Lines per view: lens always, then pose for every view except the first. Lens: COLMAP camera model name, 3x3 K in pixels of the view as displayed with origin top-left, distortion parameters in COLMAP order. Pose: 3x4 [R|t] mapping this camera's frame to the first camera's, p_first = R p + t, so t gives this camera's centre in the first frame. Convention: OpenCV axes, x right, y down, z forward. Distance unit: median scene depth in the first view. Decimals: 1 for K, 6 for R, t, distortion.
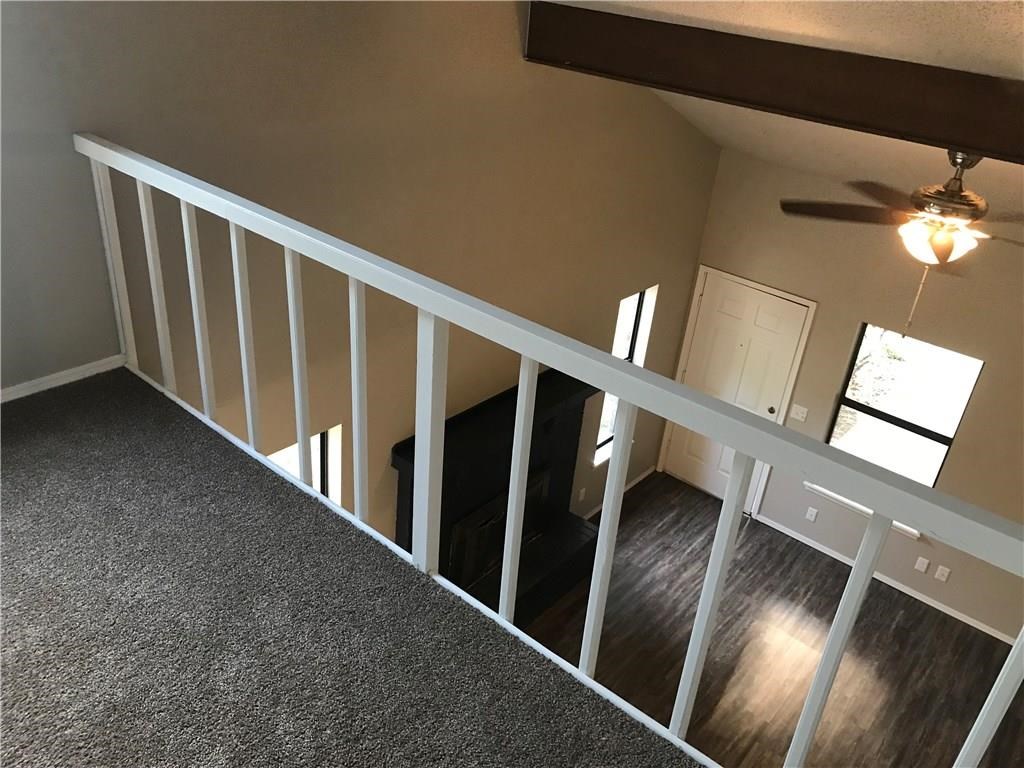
lens RADIAL K [[841.2, 0, 512.0], [0, 841.2, 384.0], [0, 0, 1]] dist [0.034690, -0.009557]
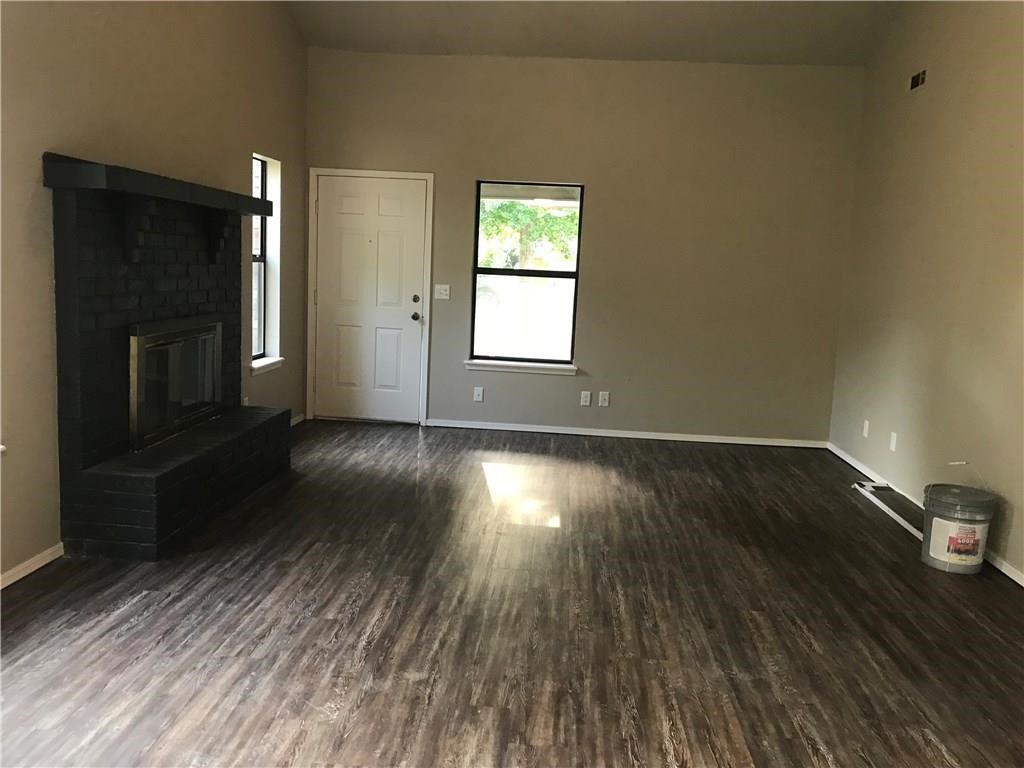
lens RADIAL K [[841.2, 0, 512.0], [0, 841.2, 384.0], [0, 0, 1]] dist [0.034690, -0.009557]
pose [[0.813197, -0.138891, 0.565173, -0.183807], [0.299800, 0.932317, -0.202250, 0.381331], [-0.498829, 0.333908, 0.799797, 0.198903]]
